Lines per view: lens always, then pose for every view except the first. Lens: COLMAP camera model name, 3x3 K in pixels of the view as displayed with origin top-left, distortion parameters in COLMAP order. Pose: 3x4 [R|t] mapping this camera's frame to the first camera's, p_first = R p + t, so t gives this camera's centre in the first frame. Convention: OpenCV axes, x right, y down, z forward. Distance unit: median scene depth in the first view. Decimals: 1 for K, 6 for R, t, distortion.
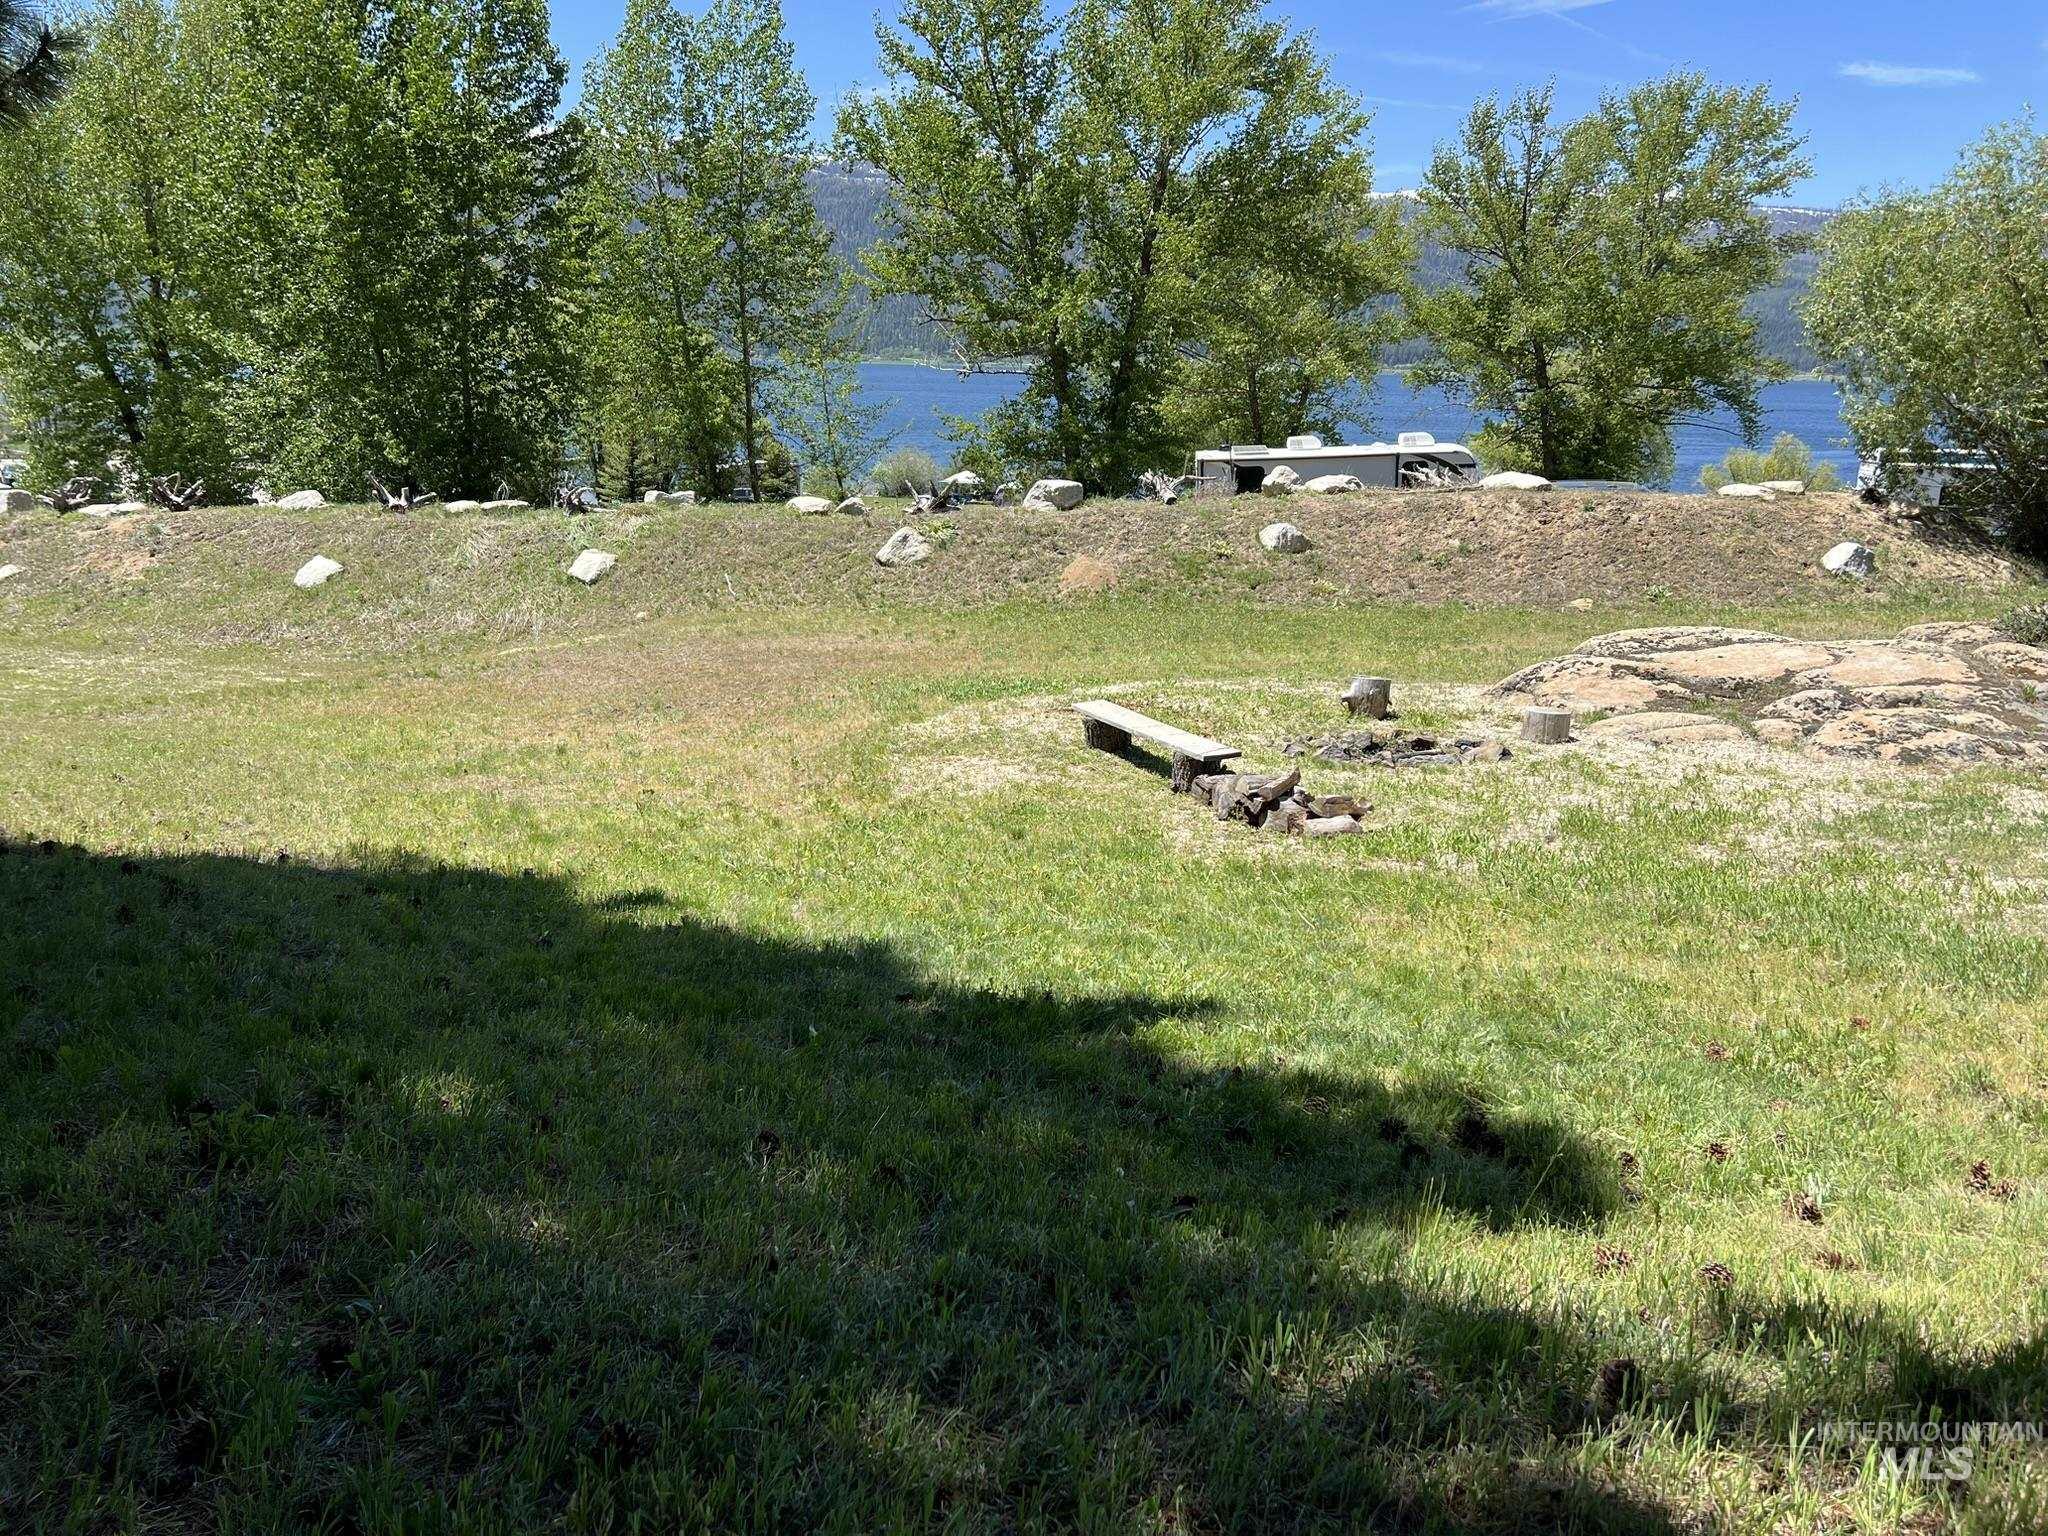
lens RADIAL K [[1545.8, 0, 1031.9], [0, 1545.8, 778.6], [0, 0, 1]] dist [0.064981, -0.065143]
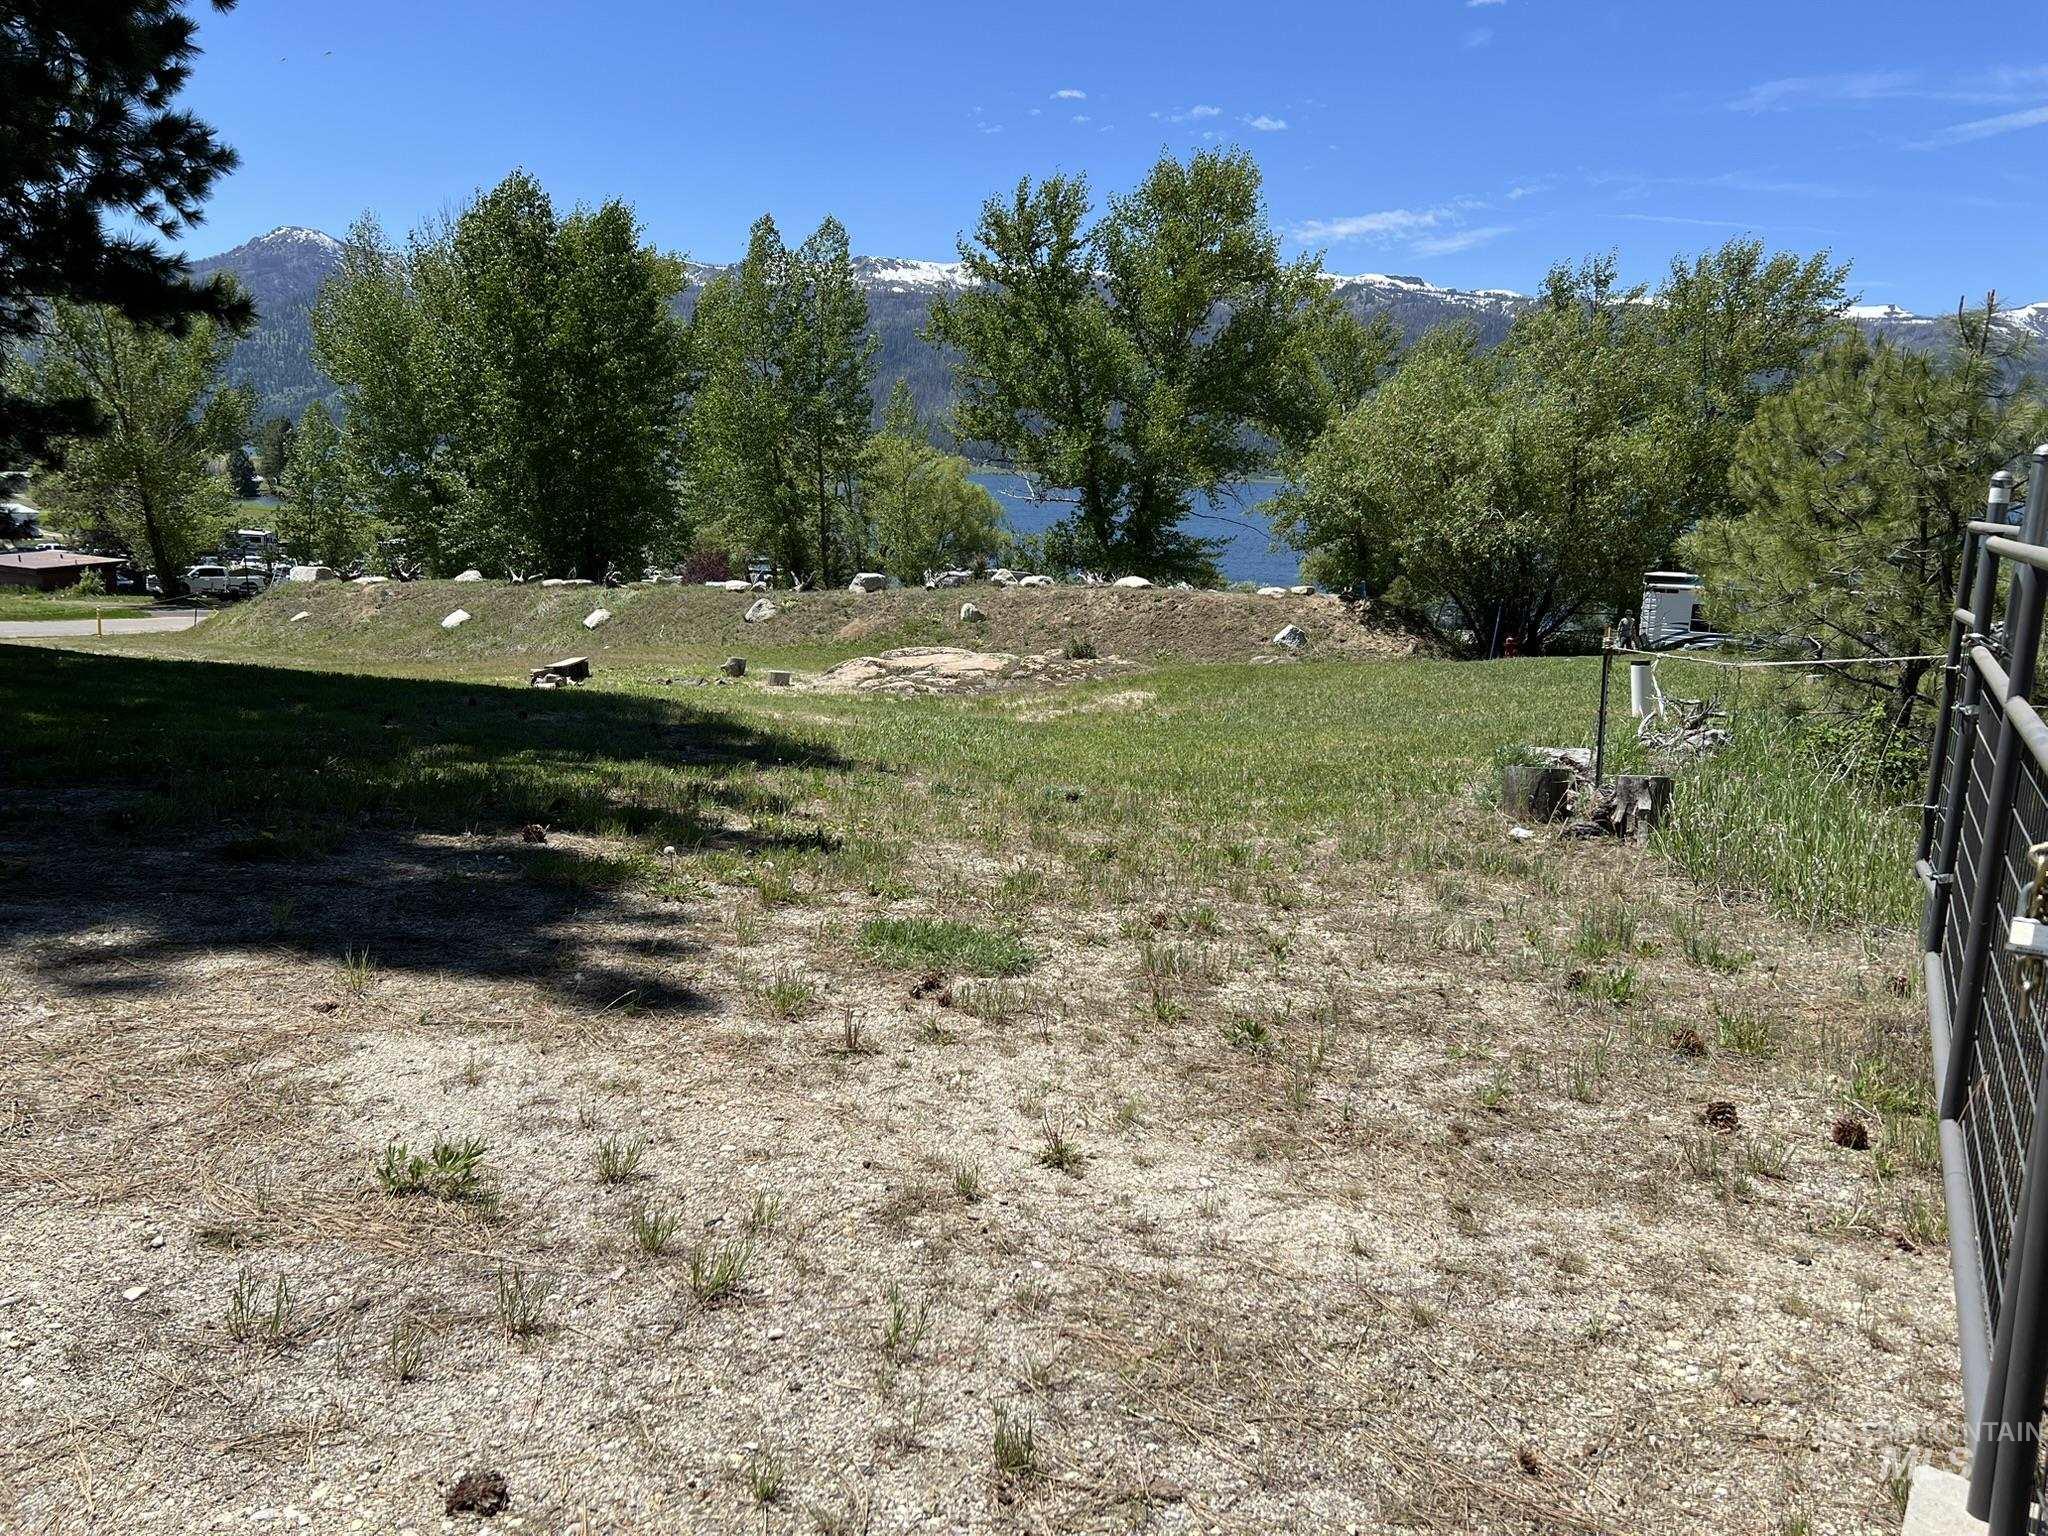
lens RADIAL K [[1540.6, 0, 1019.8], [0, 1540.6, 787.5], [0, 0, 1]] dist [0.095865, -0.109151]
pose [[0.970708, 0.057583, -0.233261, 0.557165], [-0.072888, 0.995680, -0.057524, 0.102413], [0.228941, 0.072841, 0.970711, -0.469346]]
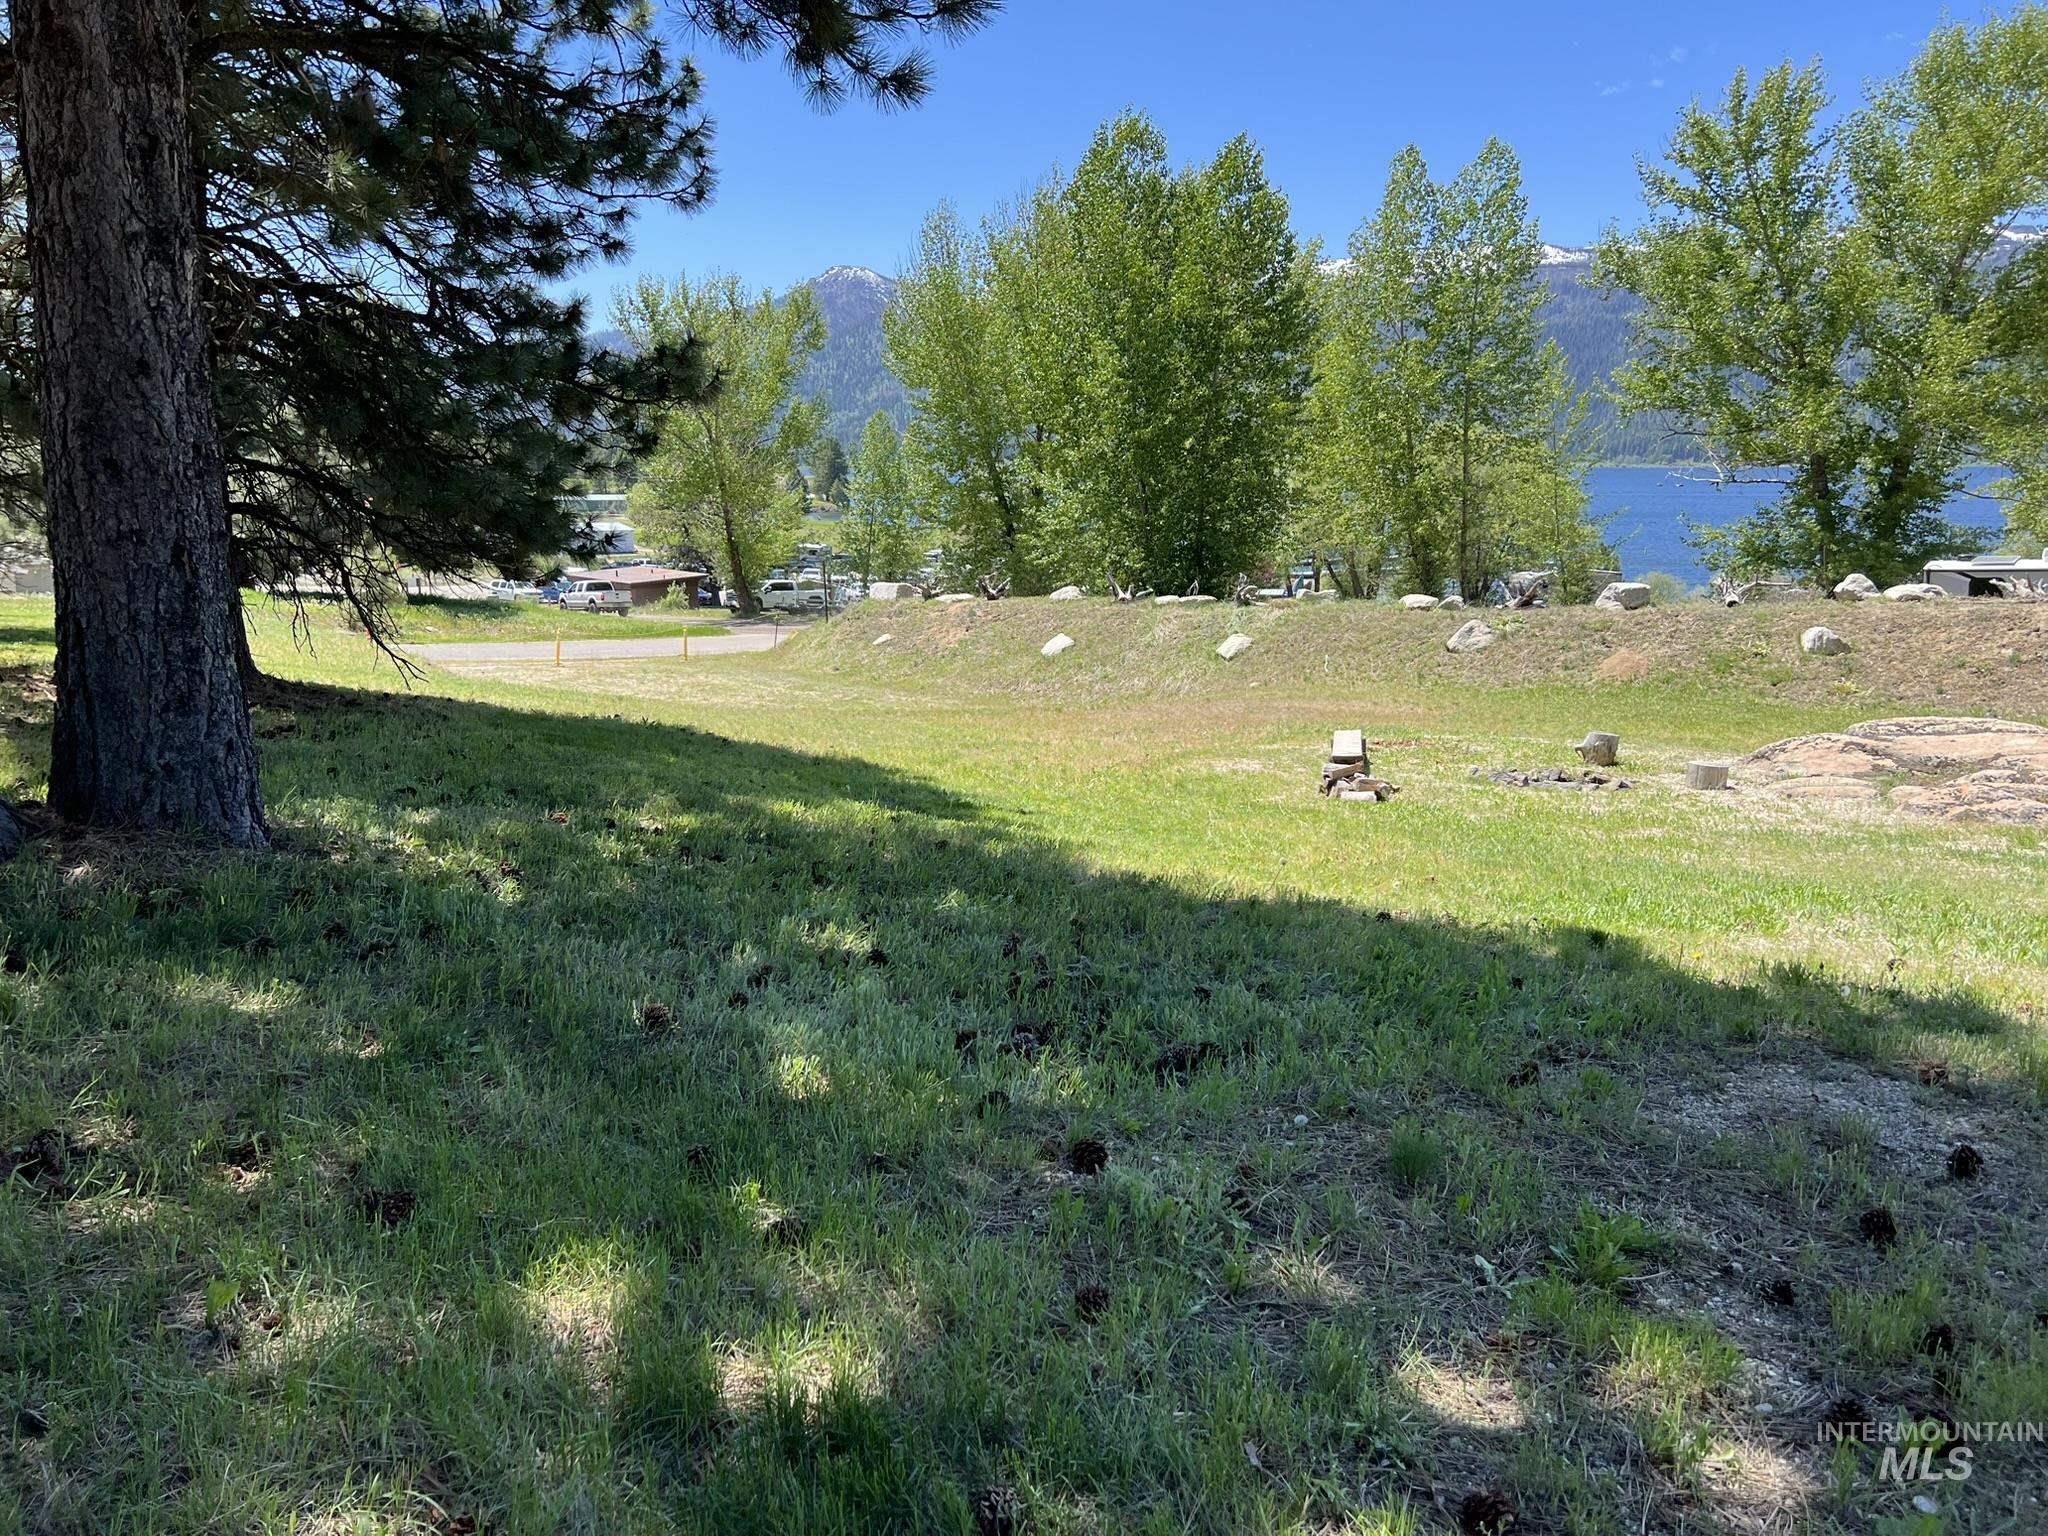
lens RADIAL K [[1540.6, 0, 1019.8], [0, 1540.6, 787.5], [0, 0, 1]] dist [0.095865, -0.109151]
pose [[0.850965, 0.088094, -0.517782, 0.245709], [-0.120265, 0.992323, -0.028822, 0.036897], [0.511268, 0.086797, 0.855027, -0.165693]]
